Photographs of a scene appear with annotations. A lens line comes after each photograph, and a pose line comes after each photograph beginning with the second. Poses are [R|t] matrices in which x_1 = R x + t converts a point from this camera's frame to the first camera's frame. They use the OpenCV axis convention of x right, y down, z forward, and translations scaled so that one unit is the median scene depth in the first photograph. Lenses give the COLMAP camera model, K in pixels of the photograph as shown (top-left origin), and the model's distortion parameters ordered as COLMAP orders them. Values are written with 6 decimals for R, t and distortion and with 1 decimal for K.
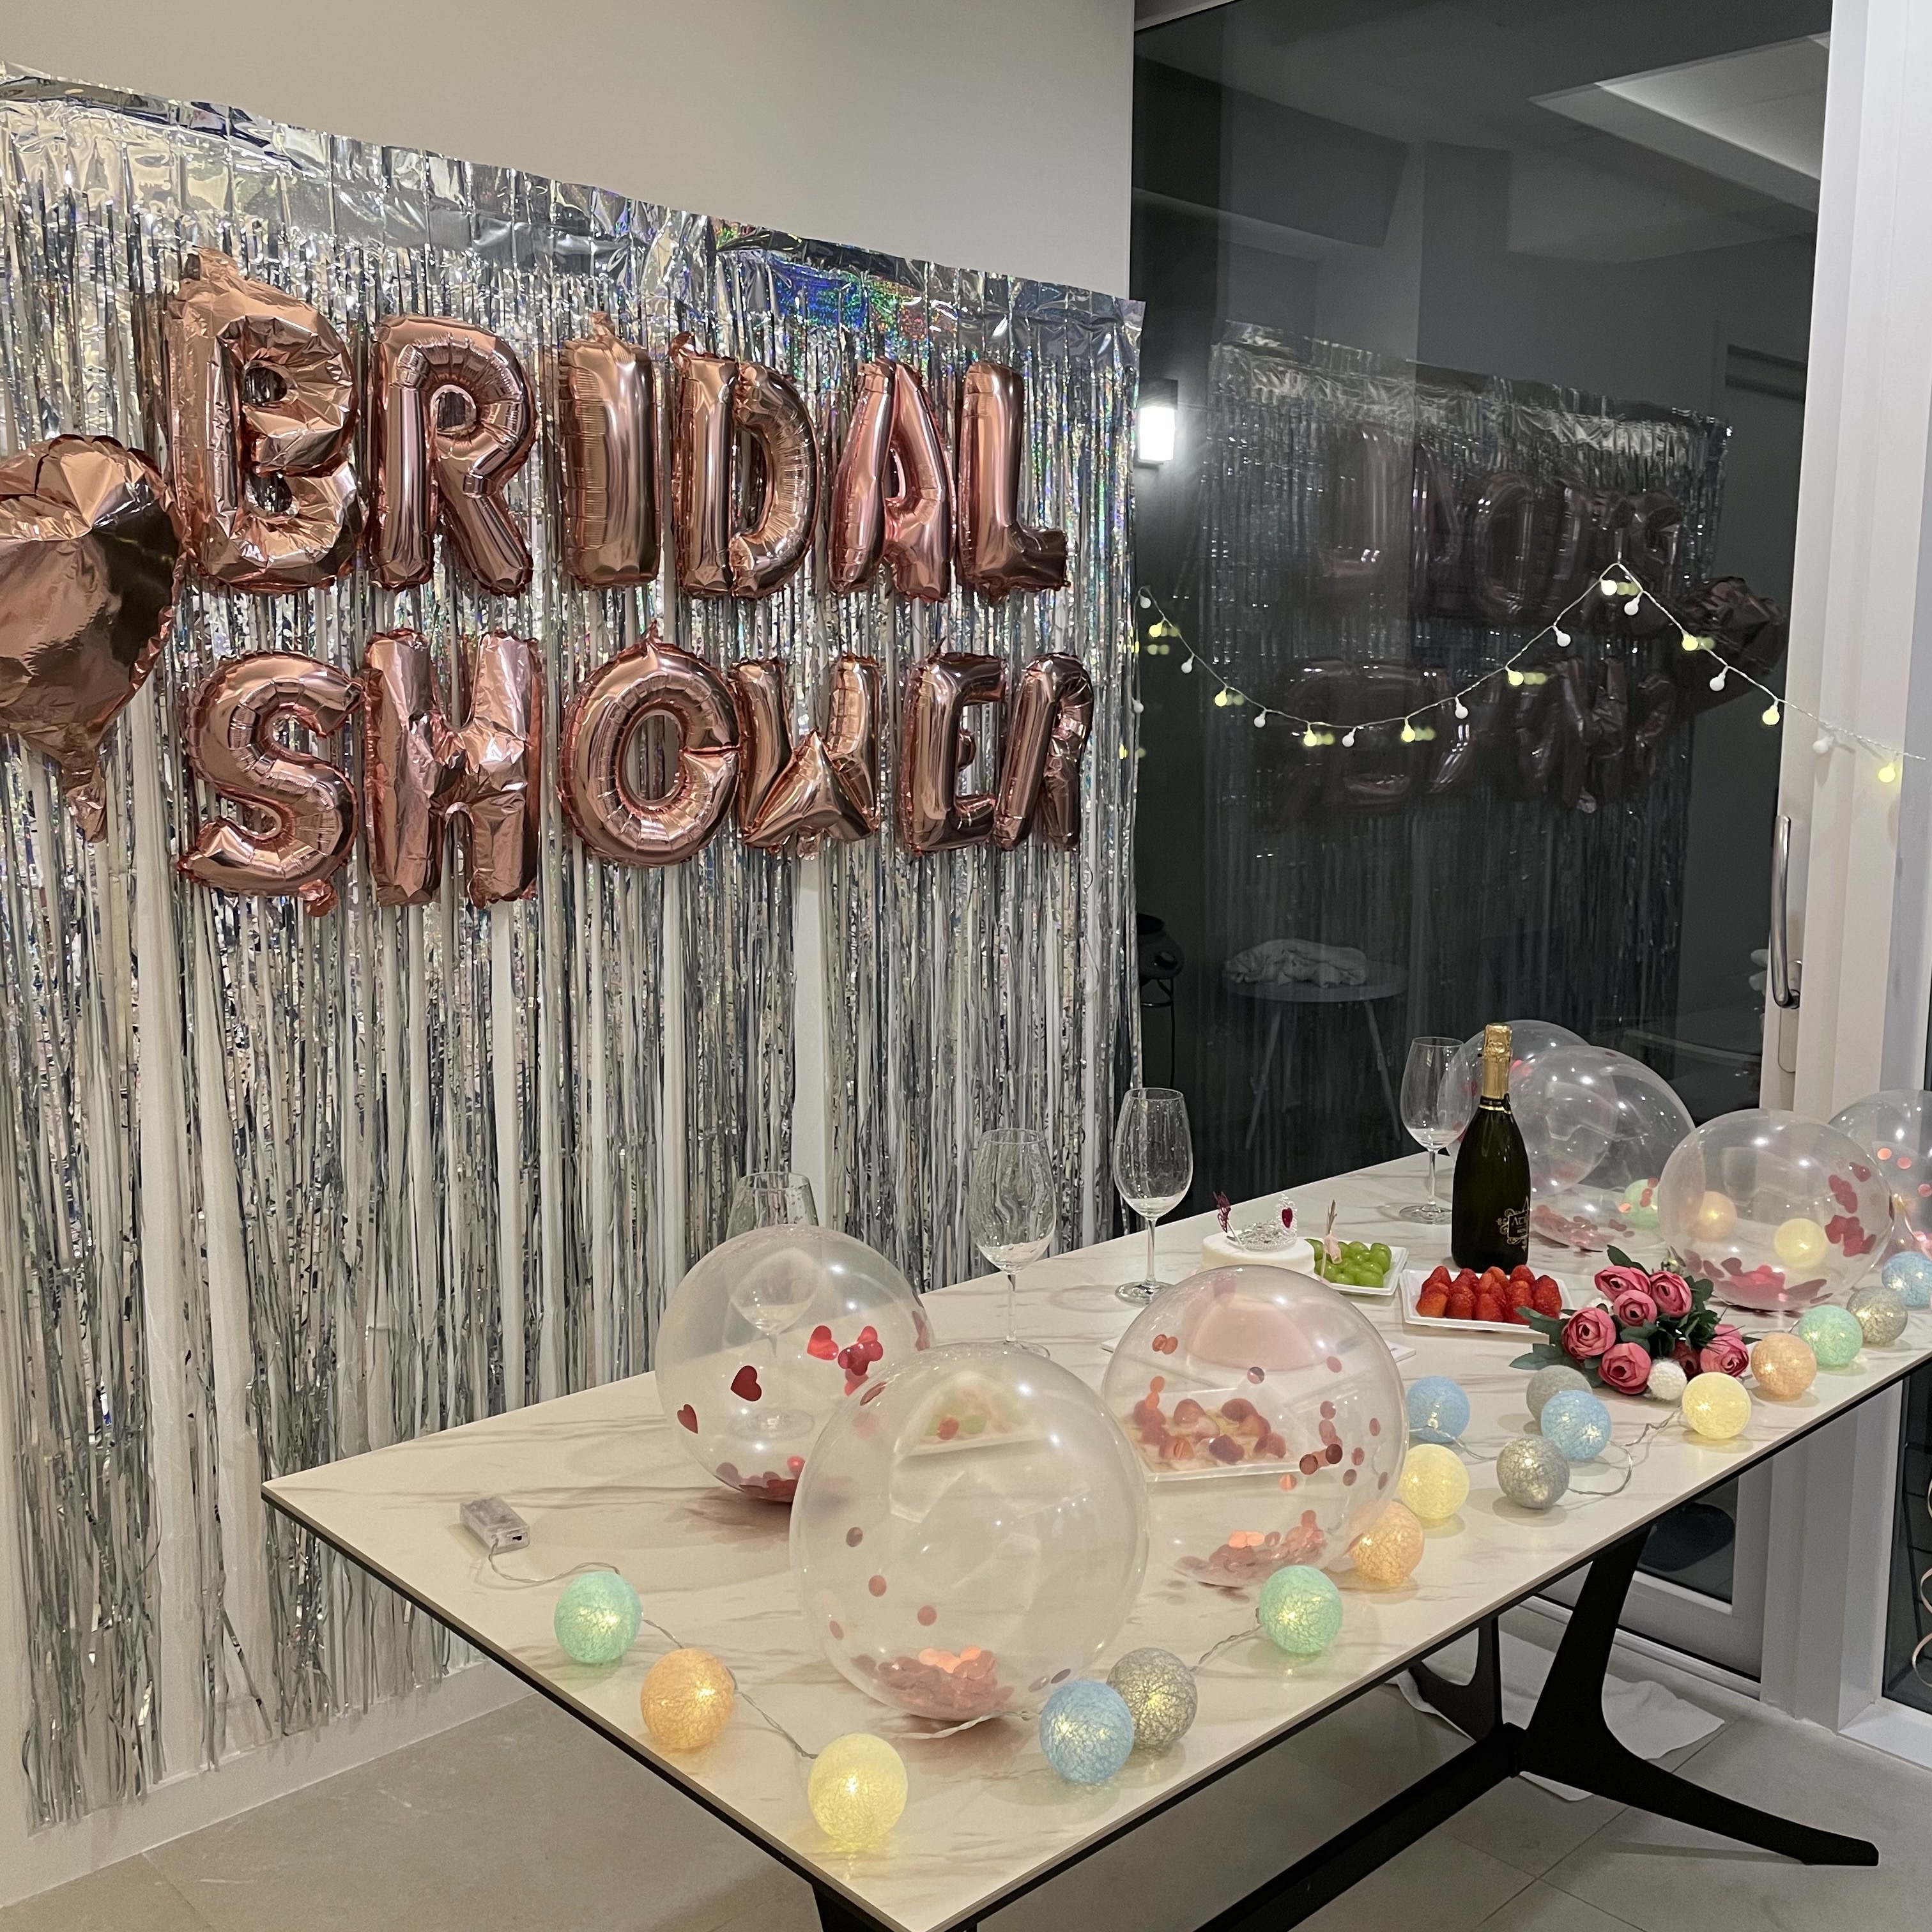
lens RADIAL K [[1967.3, 0, 975.3], [0, 1967.3, 975.0], [0, 0, 1]] dist [-0.010533, 0.000000]
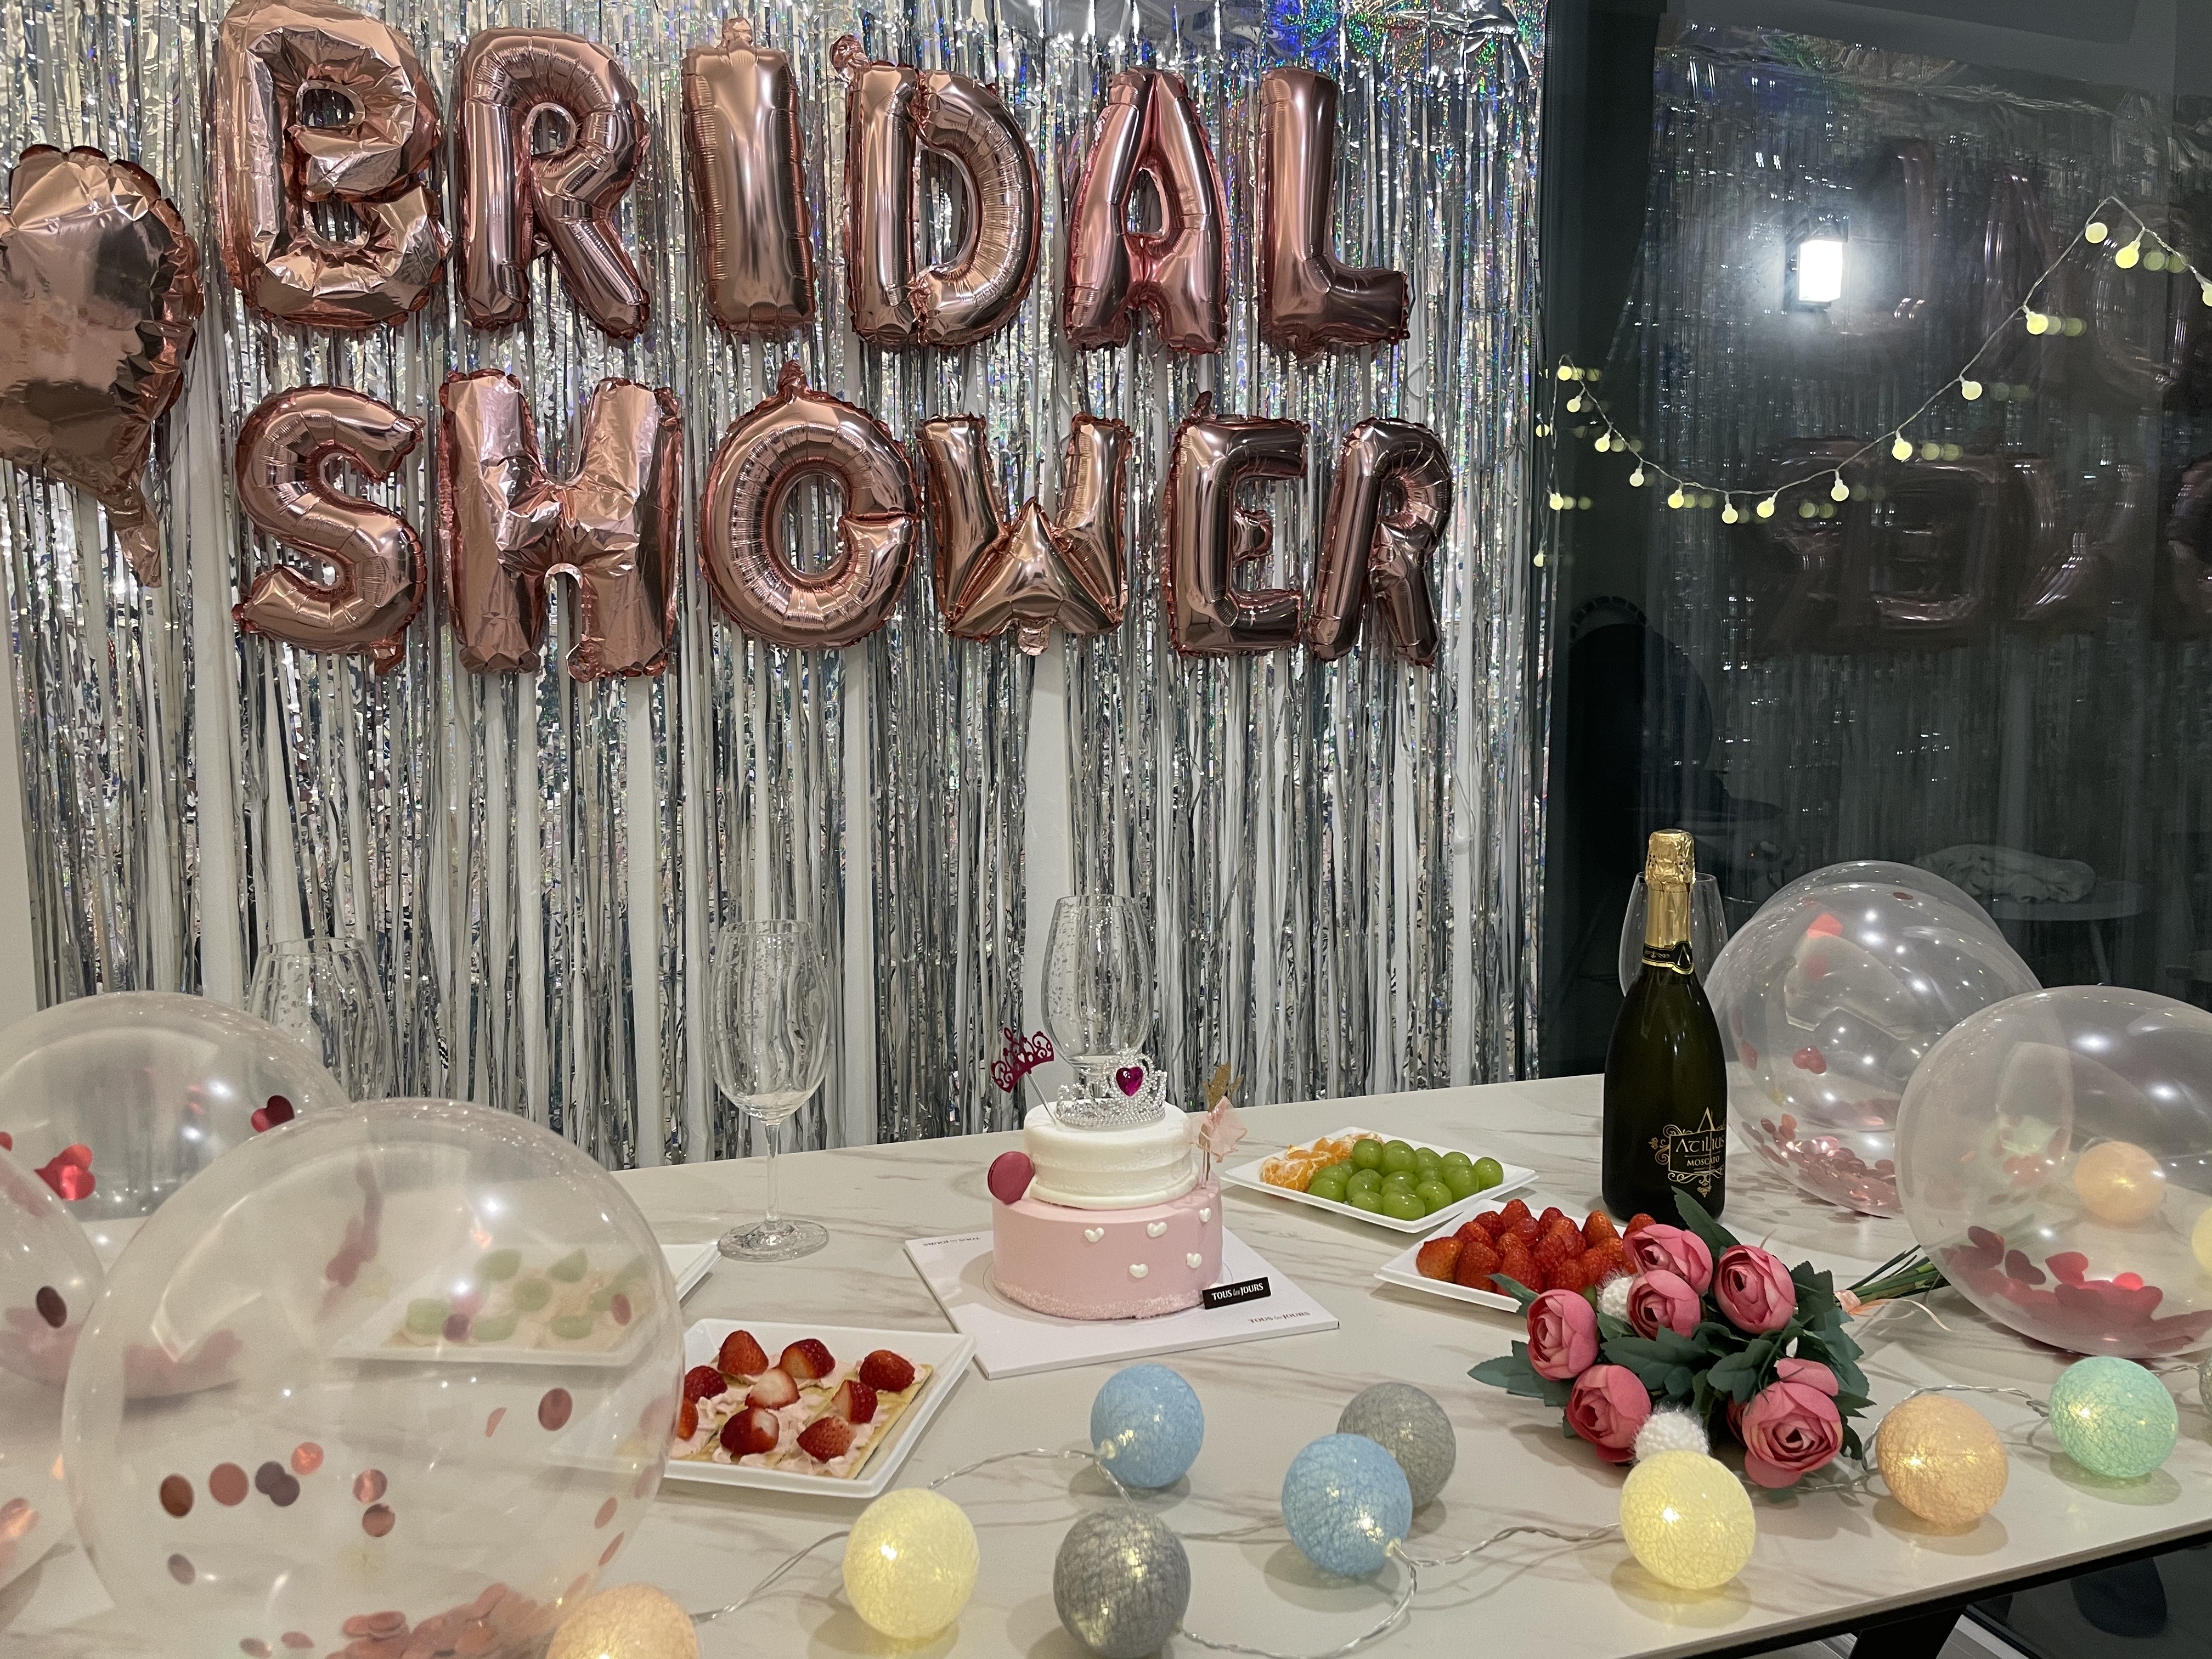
lens RADIAL K [[1698.9, 0, 1094.4], [0, 1698.9, 840.9], [0, 0, 1]] dist [0.028942, -0.036583]
pose [[0.904059, 0.038394, -0.425680, 0.300857], [-0.053952, 0.998242, -0.024547, 0.046786], [0.423989, 0.045158, 0.904541, 0.383216]]
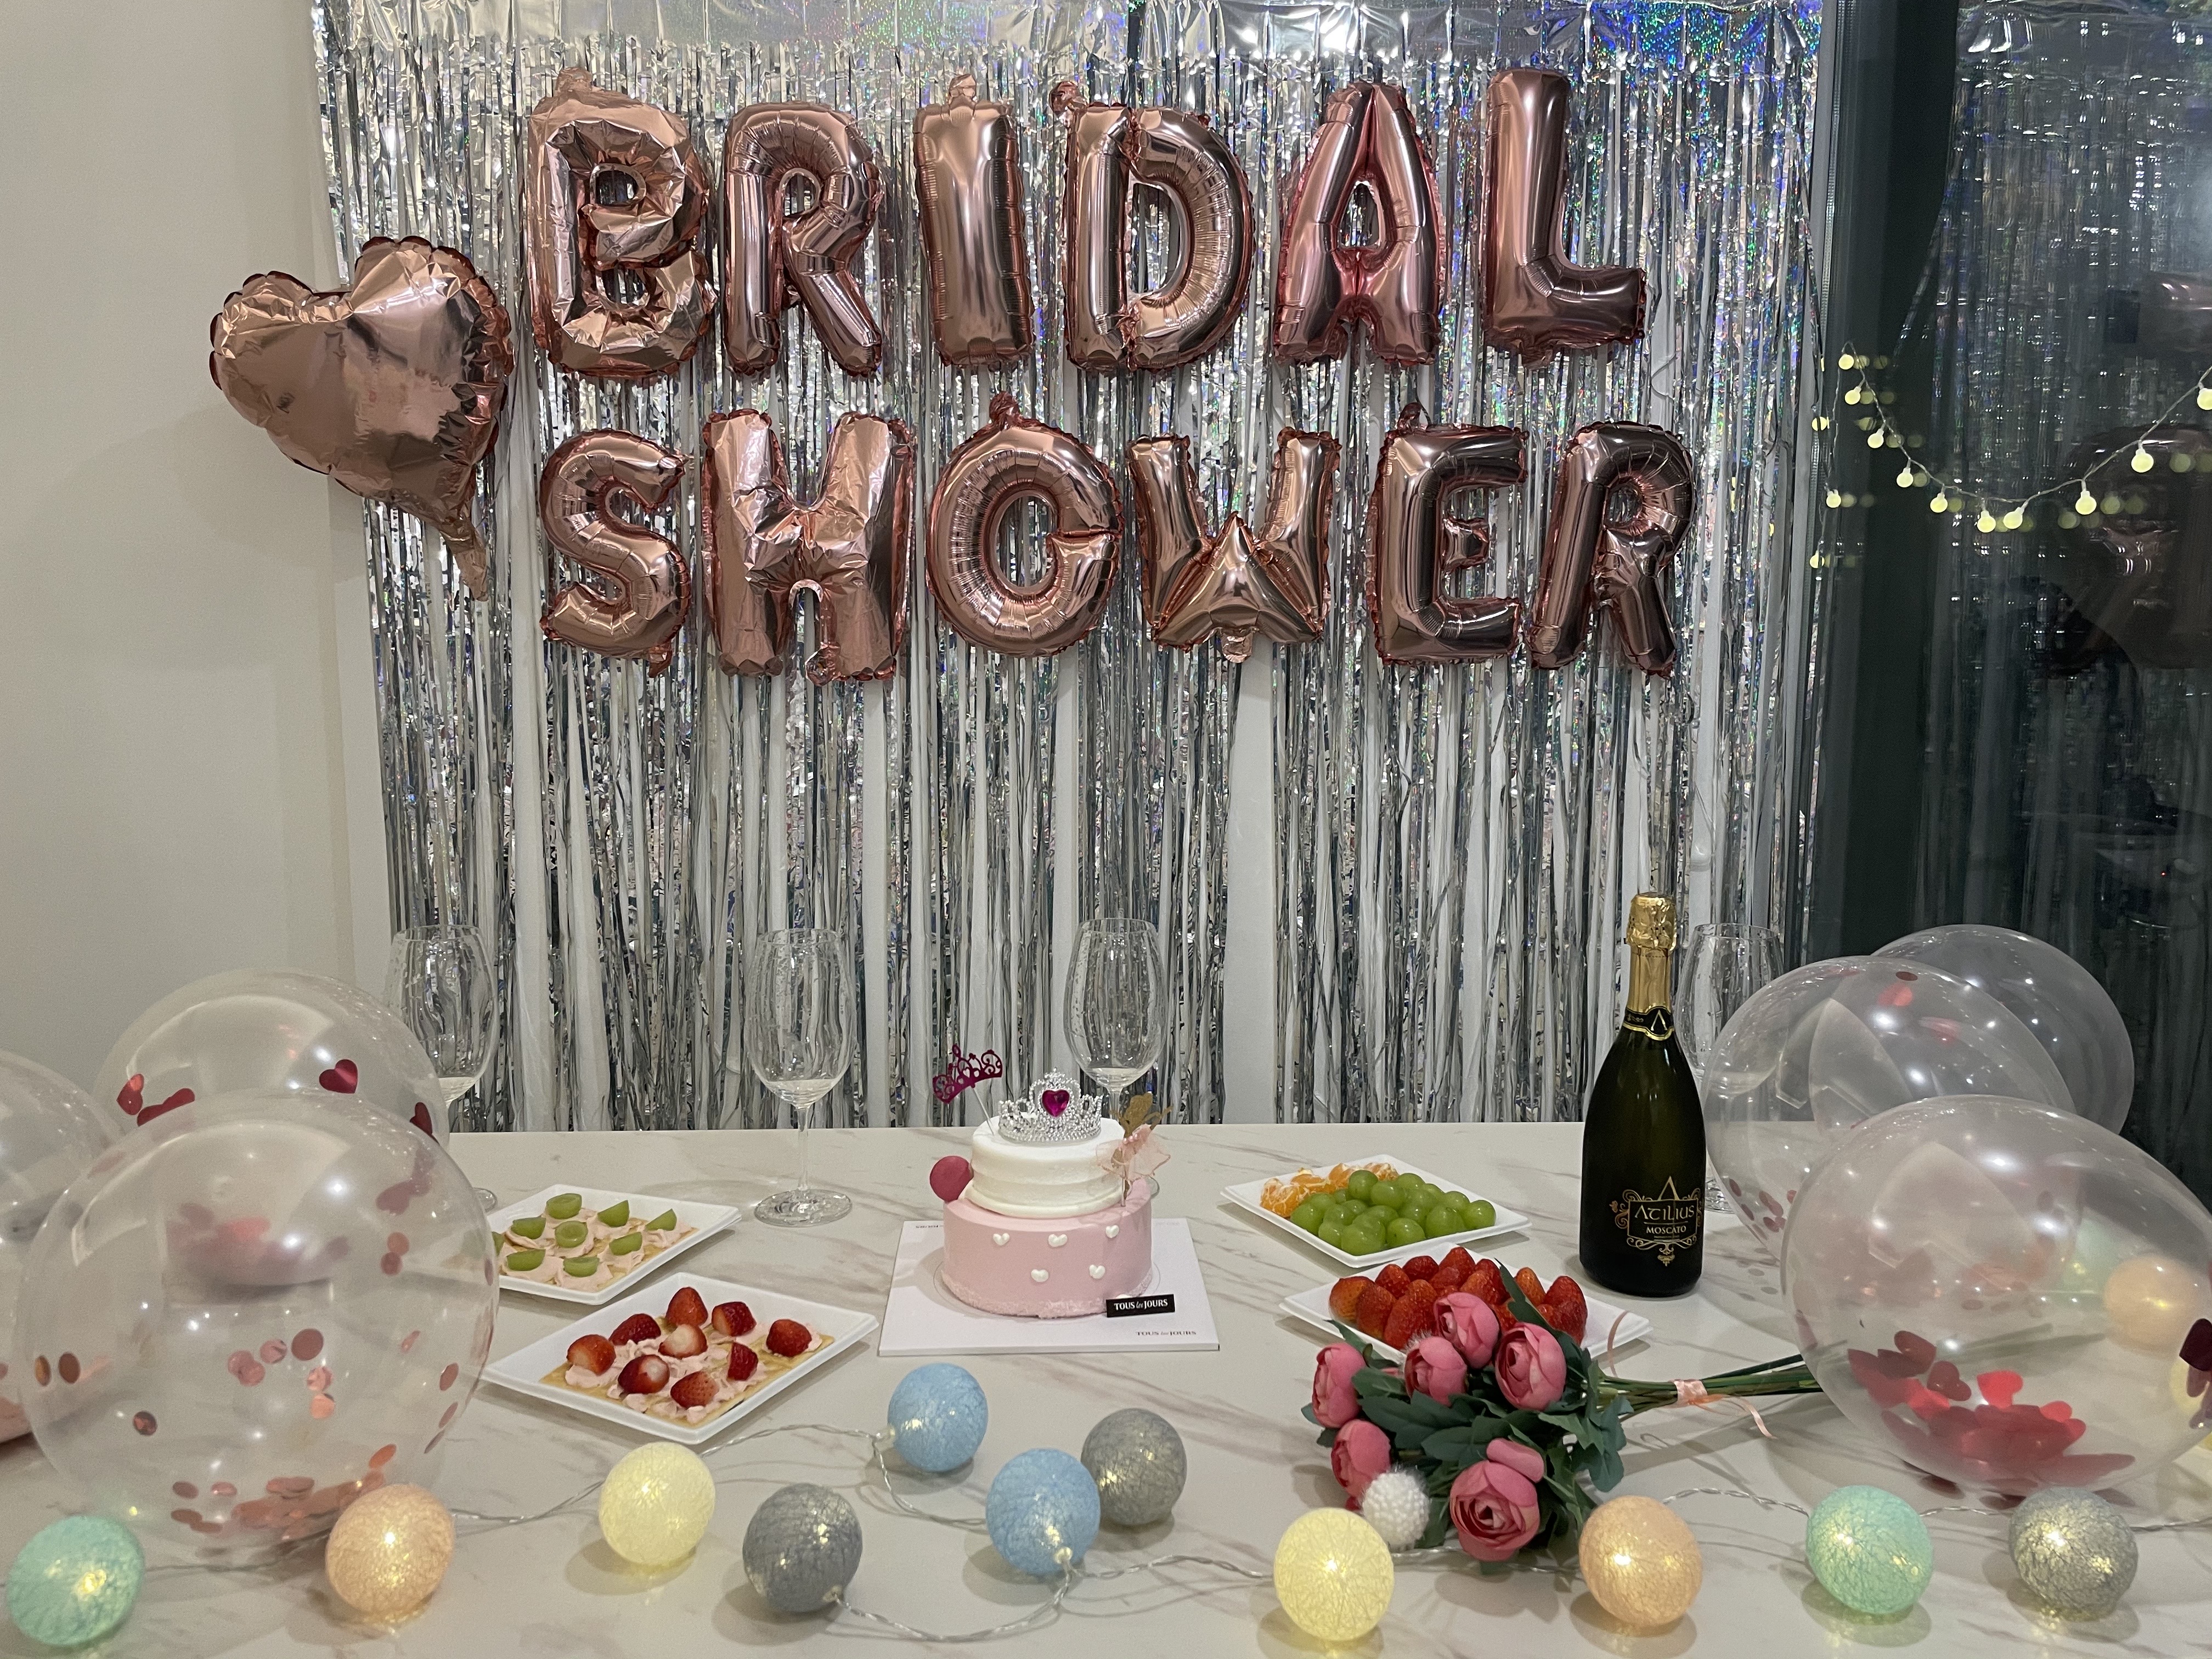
lens RADIAL K [[1698.9, 0, 1096.2], [0, 1698.9, 834.6], [0, 0, 1]] dist [0.028942, -0.036583]
pose [[0.744102, 0.088148, -0.662226, 0.447152], [-0.095549, 0.995108, 0.025095, 0.008131], [0.661198, 0.044602, 0.748884, 0.429995]]
